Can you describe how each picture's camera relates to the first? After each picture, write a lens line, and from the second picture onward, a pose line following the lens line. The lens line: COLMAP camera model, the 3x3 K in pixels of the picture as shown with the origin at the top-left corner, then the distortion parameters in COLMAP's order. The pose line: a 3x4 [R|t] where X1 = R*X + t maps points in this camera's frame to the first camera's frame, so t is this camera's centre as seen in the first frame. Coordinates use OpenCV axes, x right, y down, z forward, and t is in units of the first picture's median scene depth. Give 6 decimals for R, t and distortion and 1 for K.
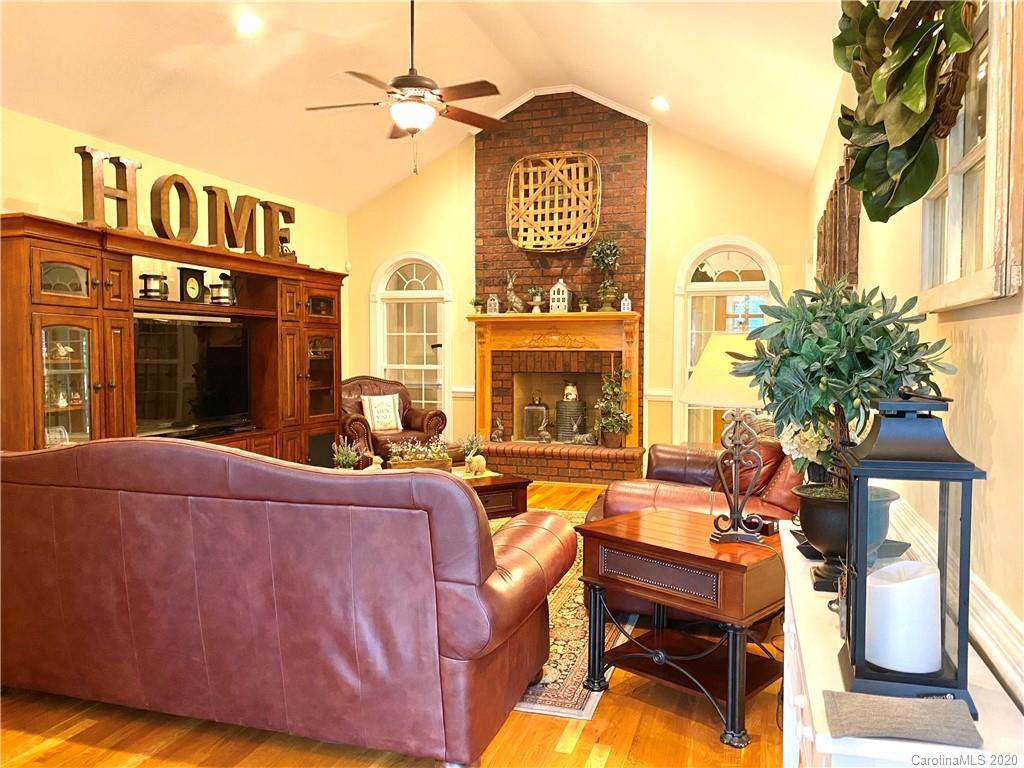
lens RADIAL K [[777.4, 0, 519.7], [0, 777.4, 389.4], [0, 0, 1]] dist [0.036767, -0.071808]
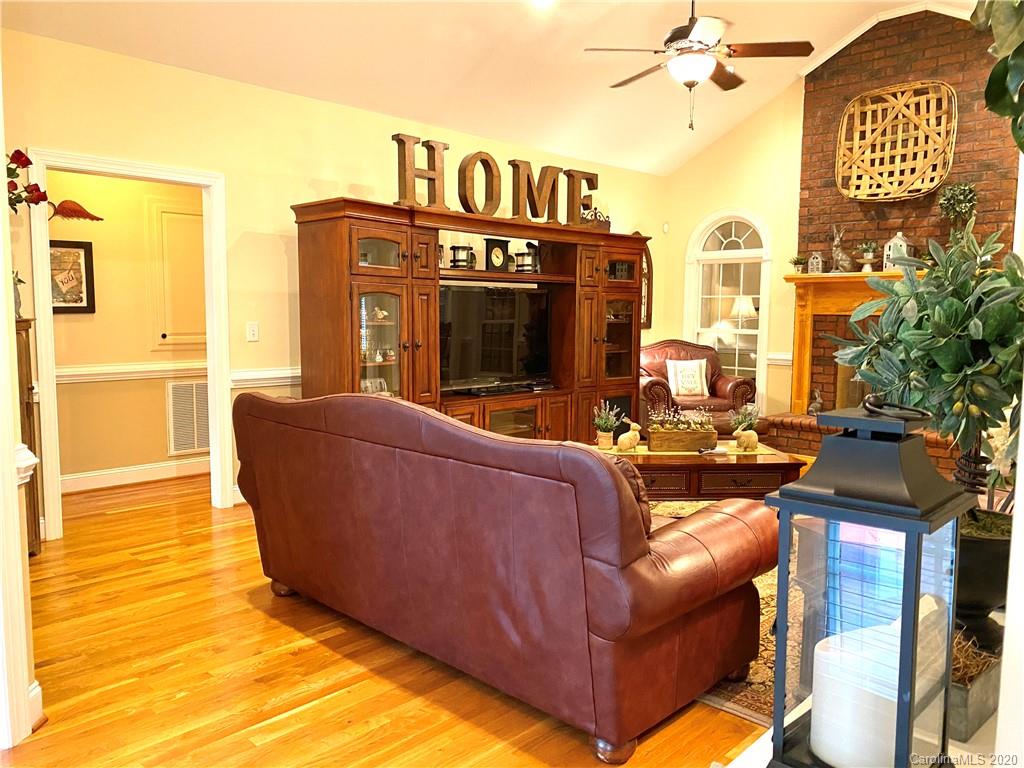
lens RADIAL K [[777.4, 0, 513.5], [0, 777.4, 389.2], [0, 0, 1]] dist [0.036767, -0.071808]
pose [[0.890463, 0.050710, -0.452221, 0.109532], [-0.027898, 0.997986, 0.056975, -0.008145], [0.454199, -0.038118, 0.890084, 0.039910]]
